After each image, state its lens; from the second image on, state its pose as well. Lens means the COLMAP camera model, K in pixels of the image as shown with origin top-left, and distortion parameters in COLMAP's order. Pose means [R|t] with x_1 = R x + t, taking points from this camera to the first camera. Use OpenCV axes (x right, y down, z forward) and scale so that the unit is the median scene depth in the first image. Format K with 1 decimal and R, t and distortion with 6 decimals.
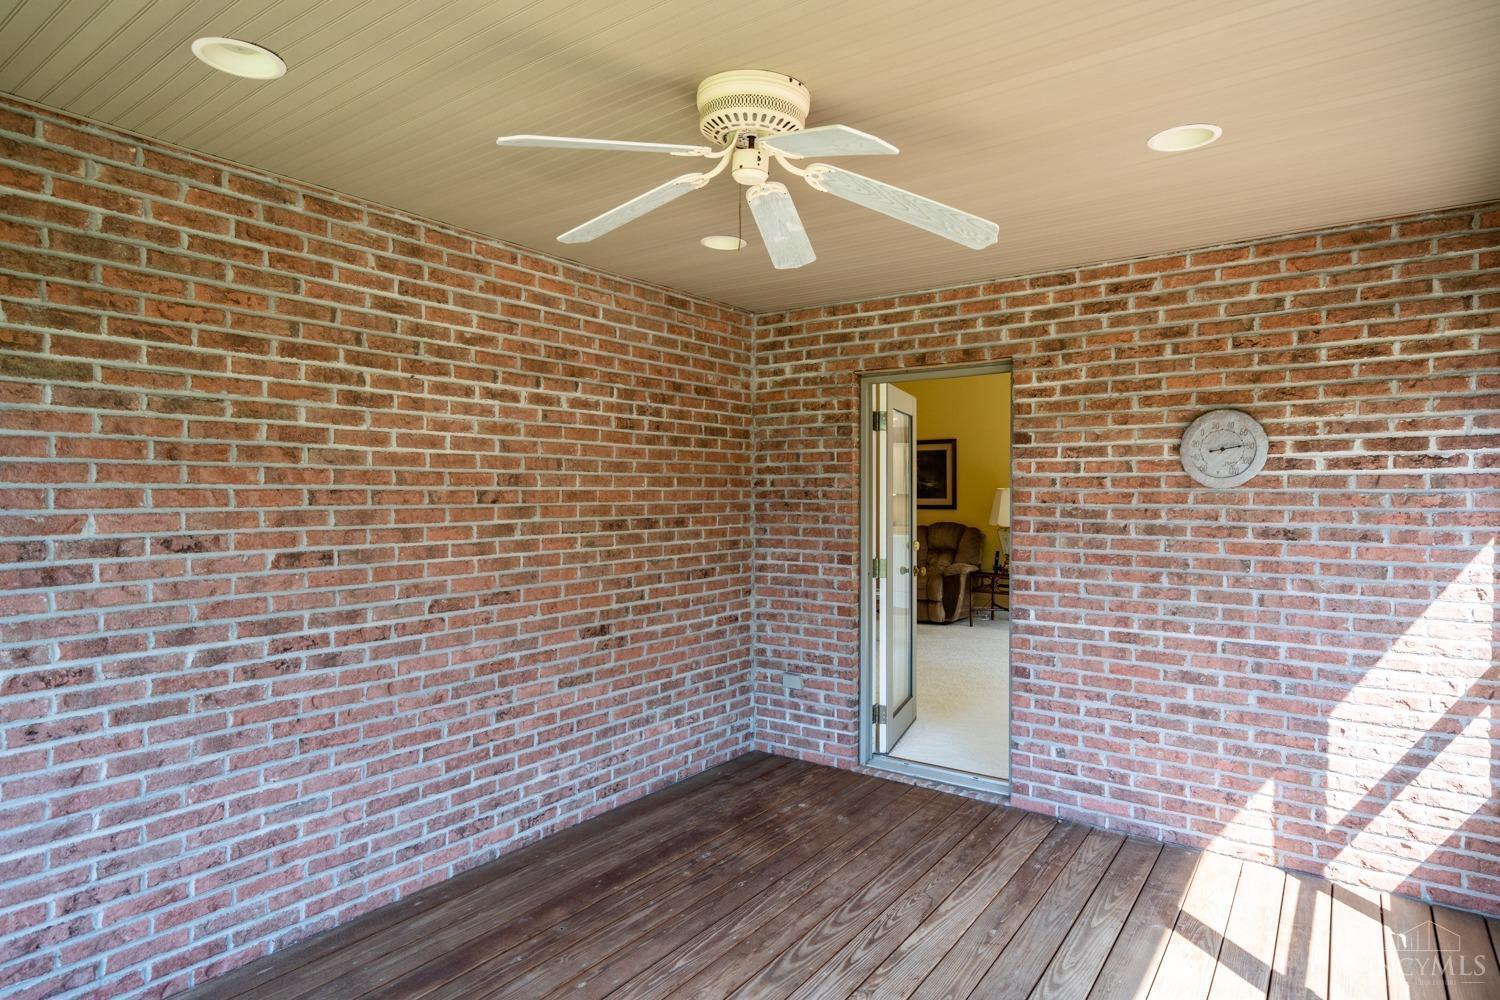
lens RADIAL K [[859.4, 0, 760.4], [0, 859.4, 507.1], [0, 0, 1]] dist [0.020066, 0.000553]
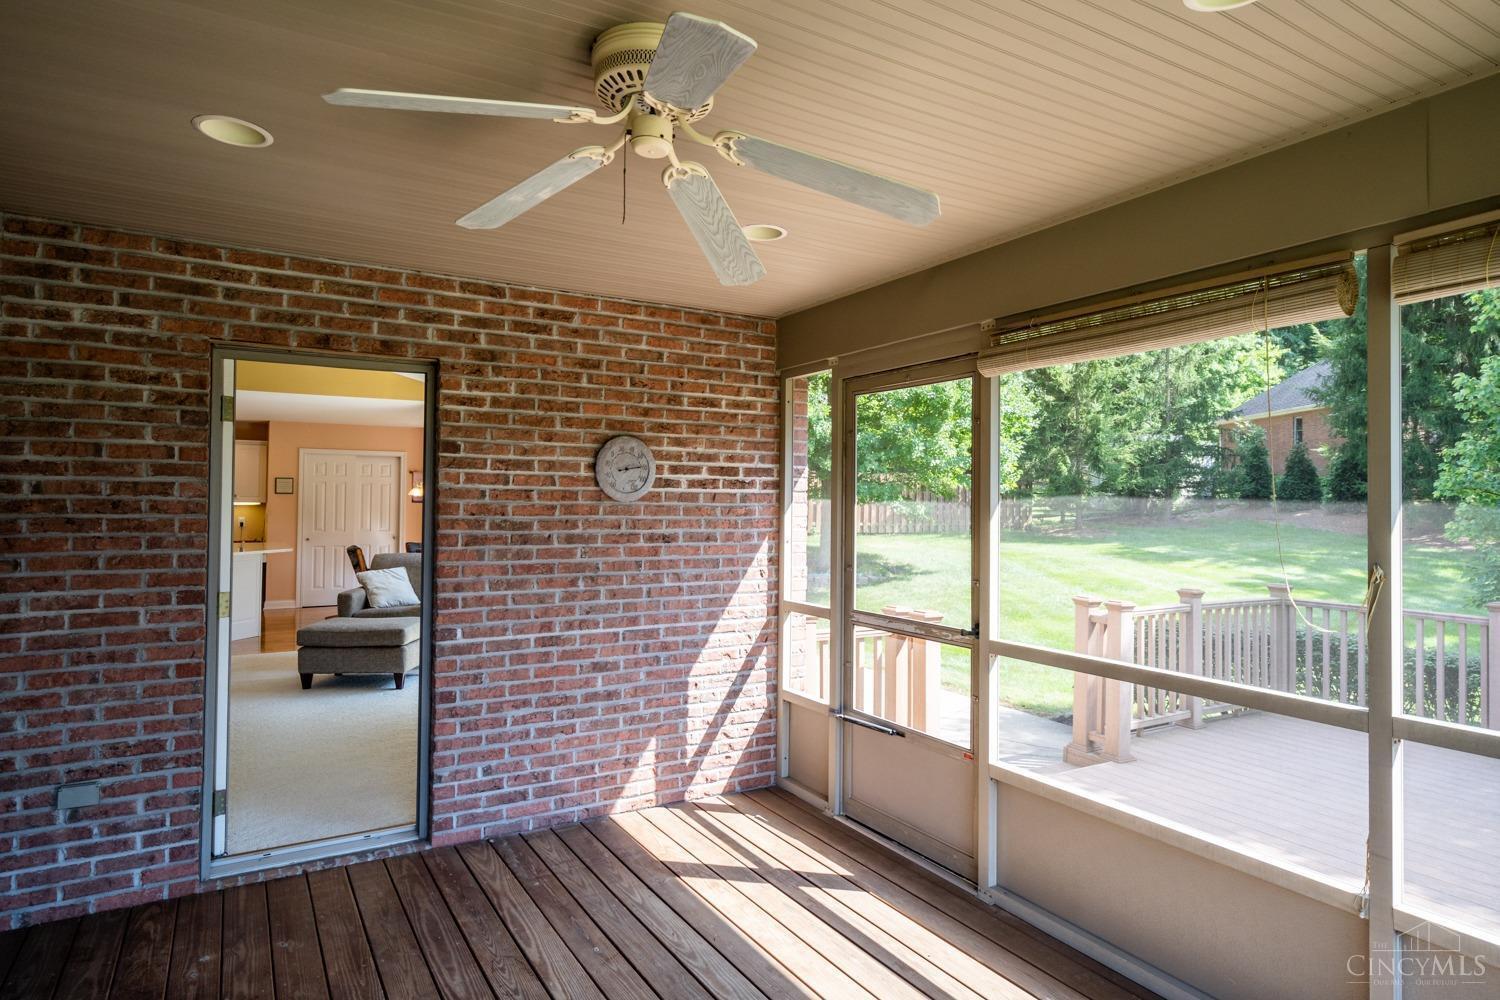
lens RADIAL K [[859.4, 0, 759.9], [0, 859.4, 492.6], [0, 0, 1]] dist [0.020066, 0.000553]
pose [[0.403978, 0.017536, 0.914600, -0.447555], [0.012855, 0.999609, -0.024844, -0.002451], [-0.914678, 0.021793, 0.403595, 0.330435]]
